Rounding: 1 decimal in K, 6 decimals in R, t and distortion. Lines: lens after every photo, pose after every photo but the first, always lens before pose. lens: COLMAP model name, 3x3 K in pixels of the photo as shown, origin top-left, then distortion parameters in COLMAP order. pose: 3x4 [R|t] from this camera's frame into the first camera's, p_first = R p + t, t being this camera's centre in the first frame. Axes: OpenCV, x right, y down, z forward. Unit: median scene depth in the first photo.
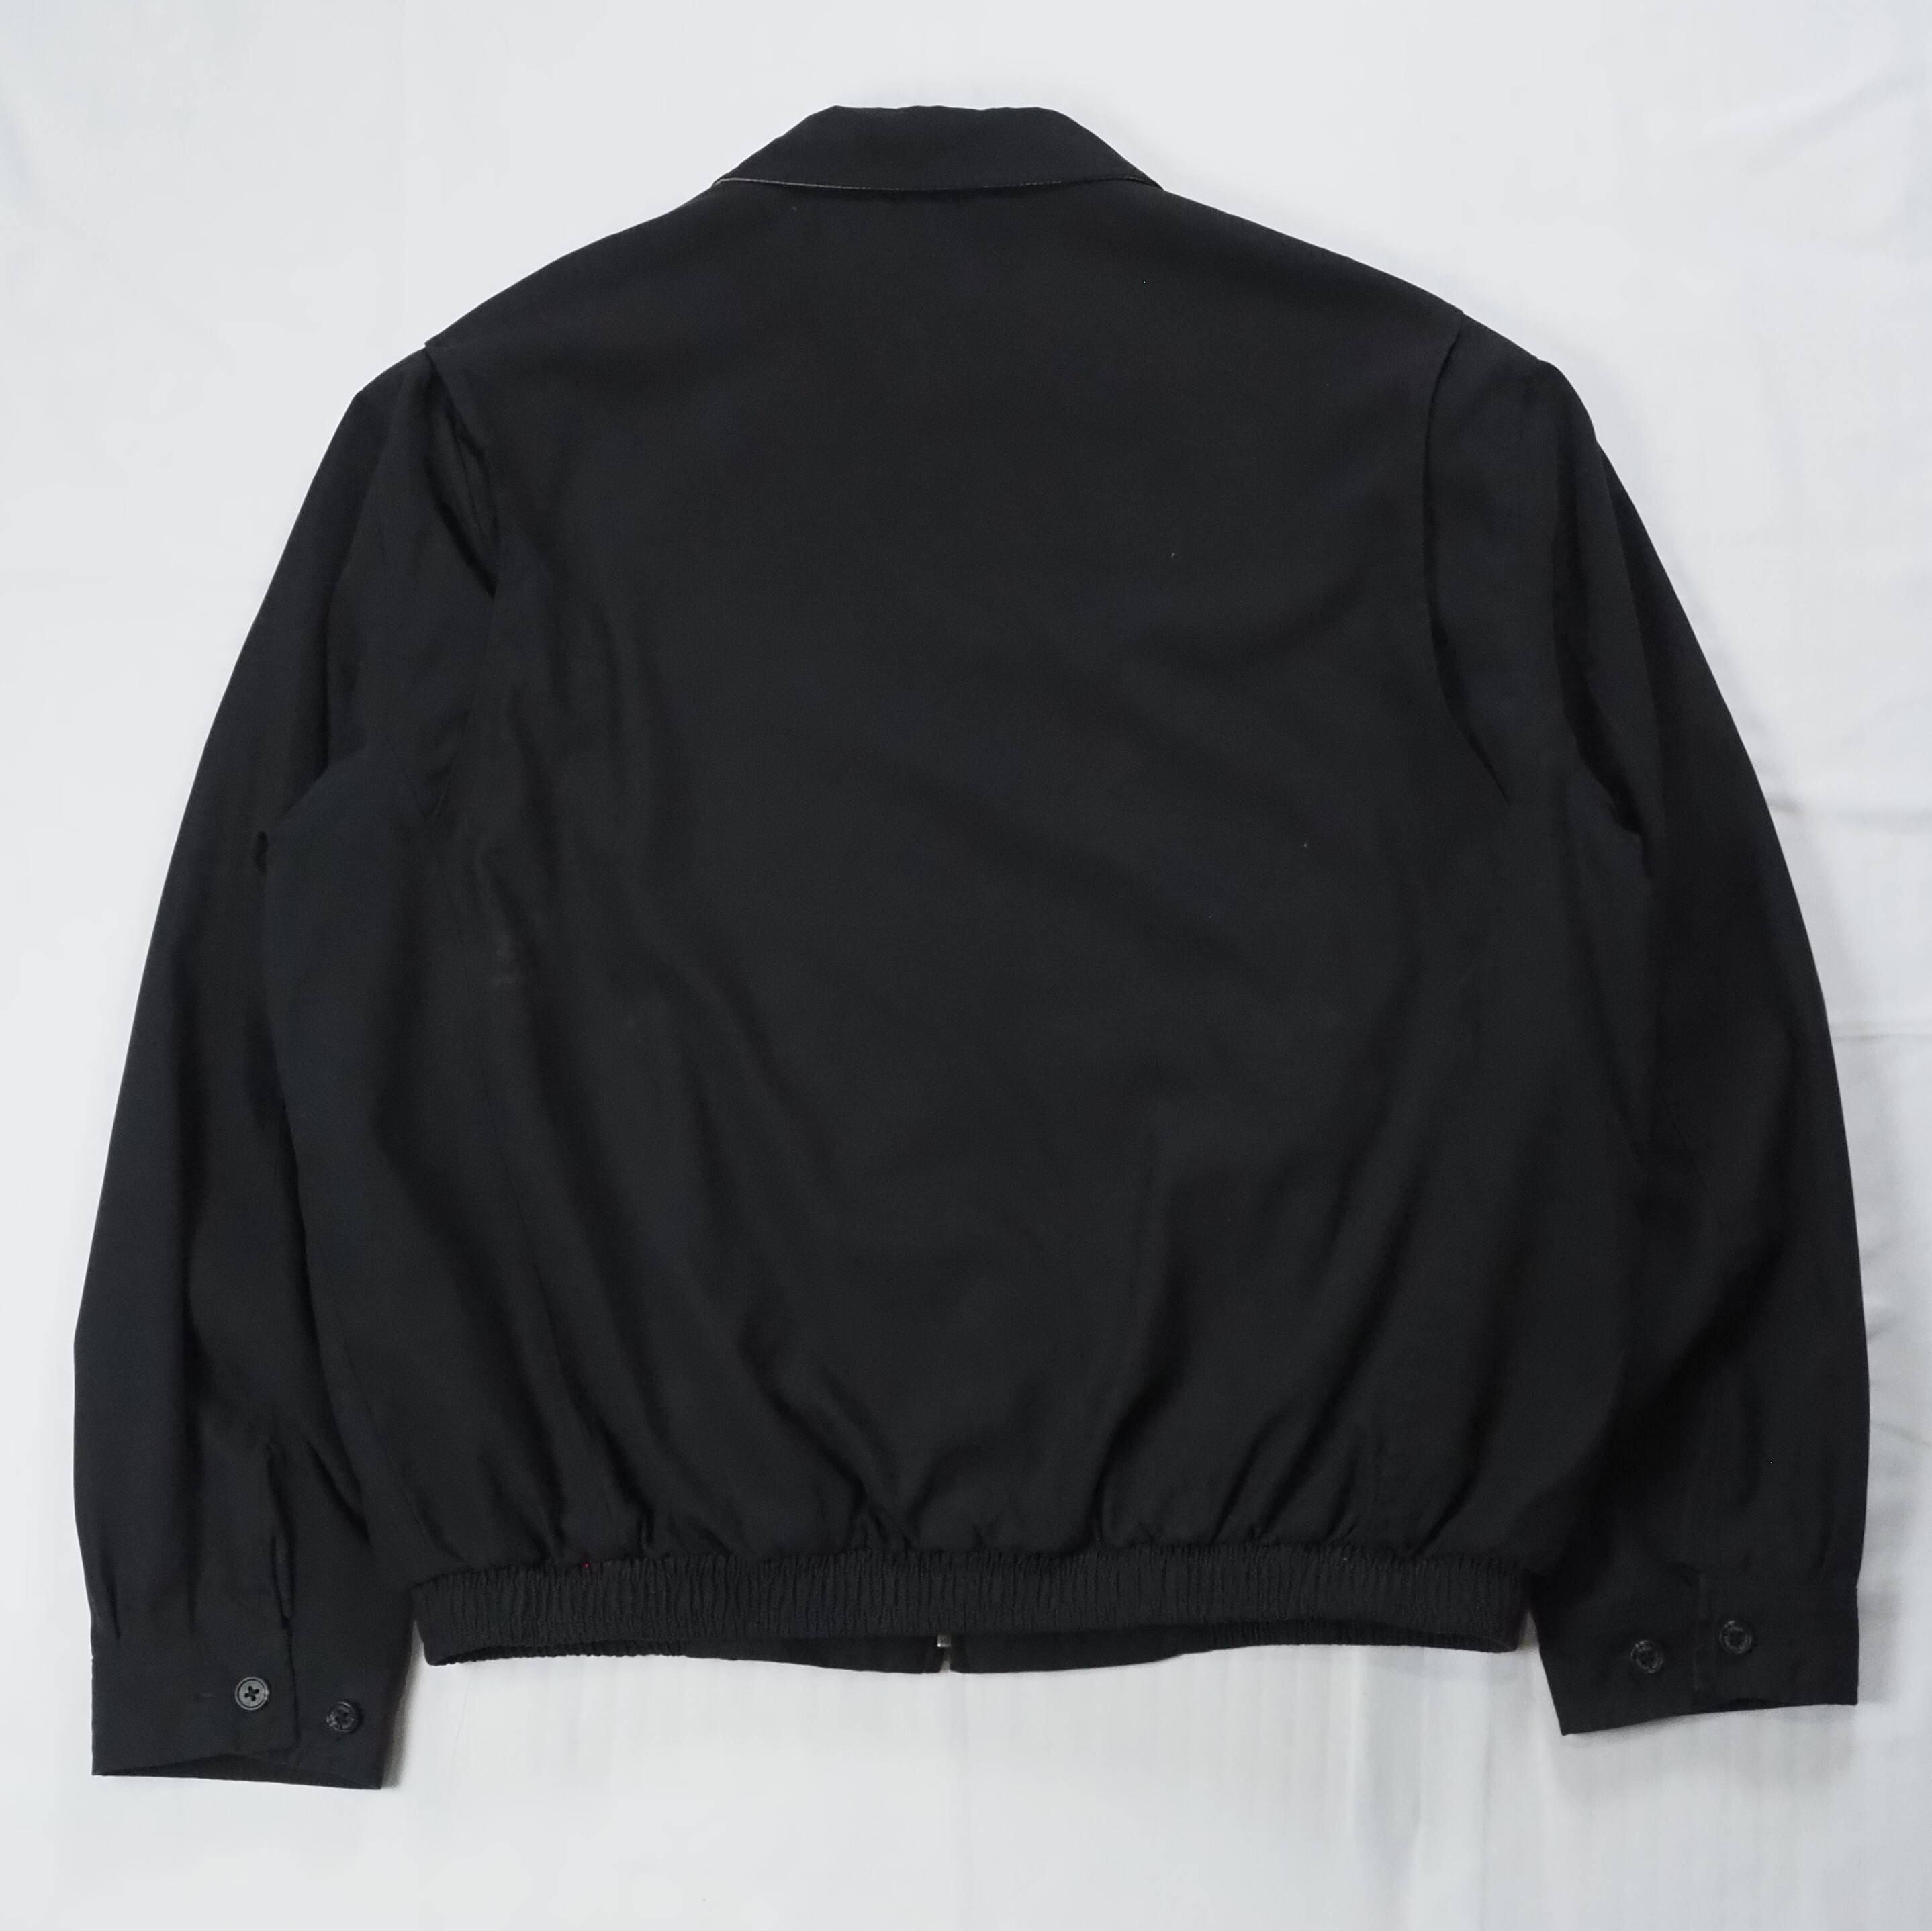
lens RADIAL K [[2403.7, 0, 966.0], [0, 2403.7, 965.5], [0, 0, 1]] dist [-0.014633, -0.012487]
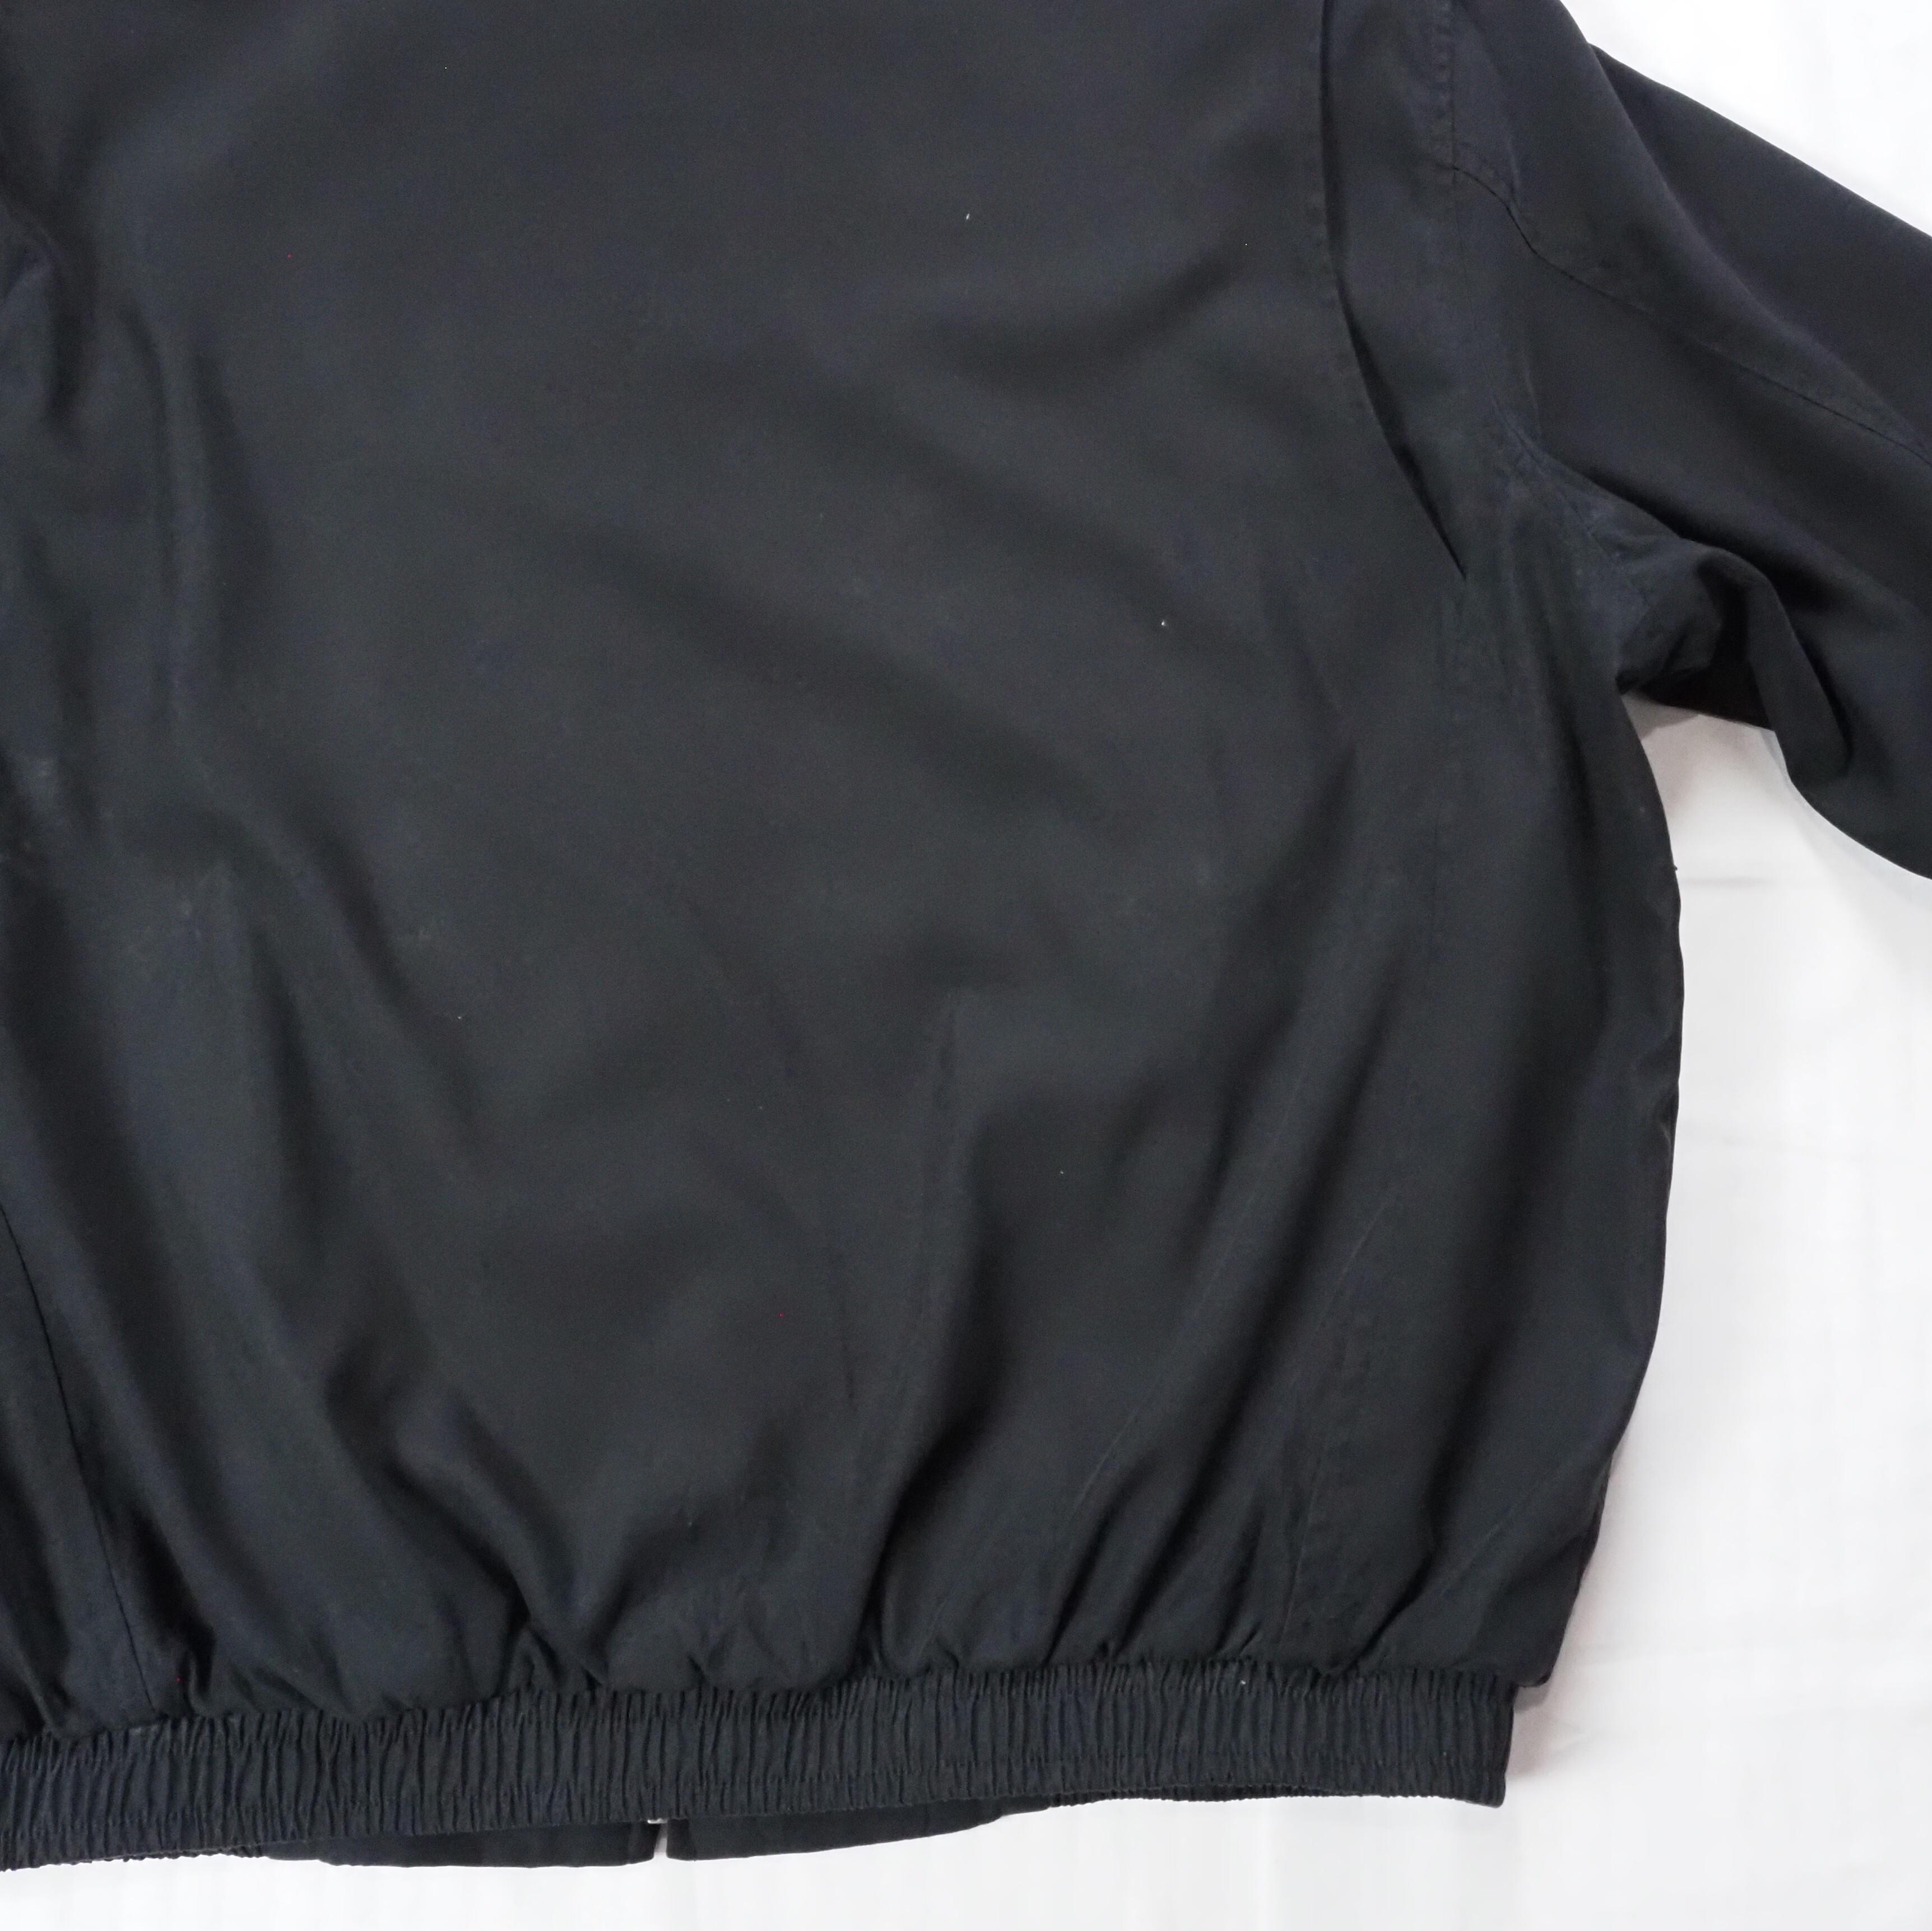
lens RADIAL K [[2474.6, 0, 1023.5], [0, 2474.6, 853.4], [0, 0, 1]] dist [-0.020690, -0.086678]
pose [[0.997900, -0.029869, 0.057470, 0.063025], [0.028606, 0.999333, 0.022683, -0.000970], [-0.058110, -0.020991, 0.998090, 0.316671]]
